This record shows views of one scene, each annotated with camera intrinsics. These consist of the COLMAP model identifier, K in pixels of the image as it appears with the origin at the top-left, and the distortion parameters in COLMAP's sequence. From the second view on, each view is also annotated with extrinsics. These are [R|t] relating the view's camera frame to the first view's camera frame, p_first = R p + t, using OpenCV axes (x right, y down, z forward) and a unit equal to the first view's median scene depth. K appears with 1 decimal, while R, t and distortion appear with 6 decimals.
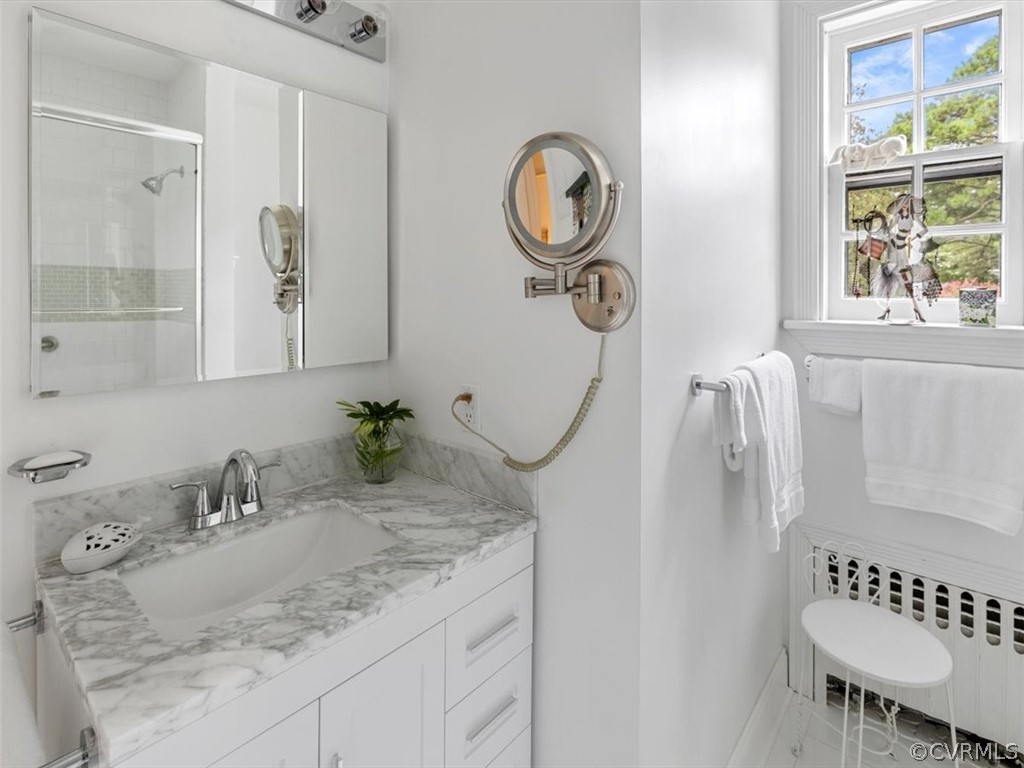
lens RADIAL K [[538.1, 0, 511.8], [0, 538.1, 361.1], [0, 0, 1]] dist [-0.004818, -0.000088]
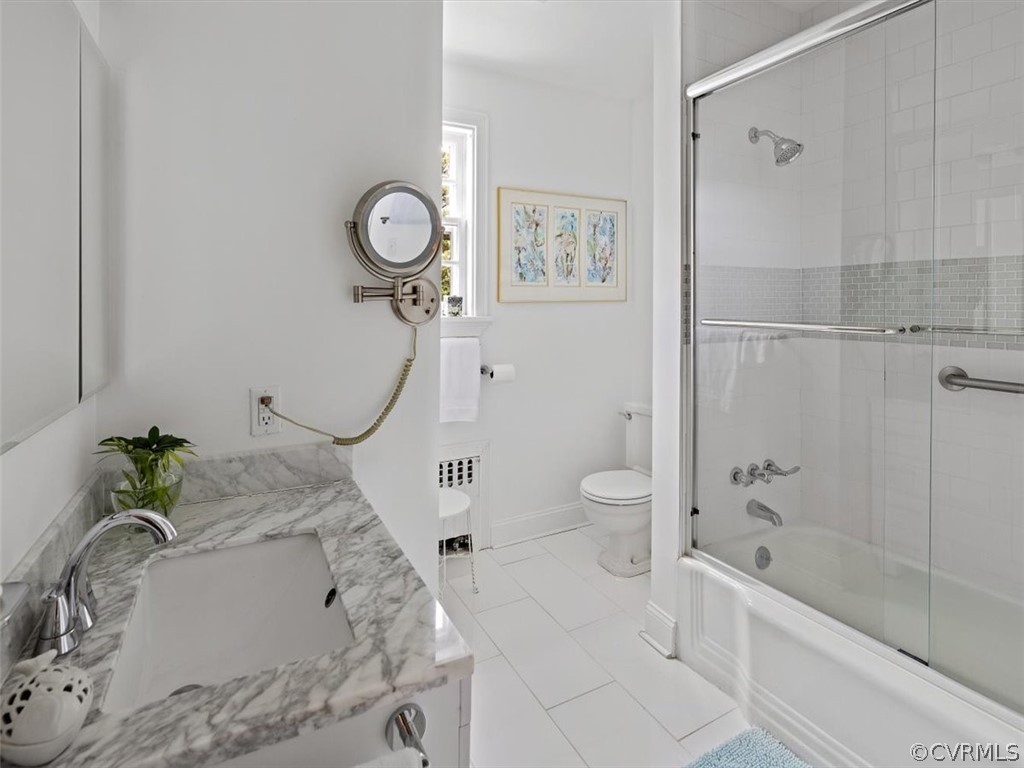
lens RADIAL K [[514.4, 0, 511.4], [0, 514.4, 350.5], [0, 0, 1]] dist [-0.001685, 0.000342]
pose [[0.360396, -0.095416, 0.927907, -1.222927], [0.123313, 0.990898, 0.053999, -0.033001], [-0.924613, 0.094962, 0.368881, 0.282274]]
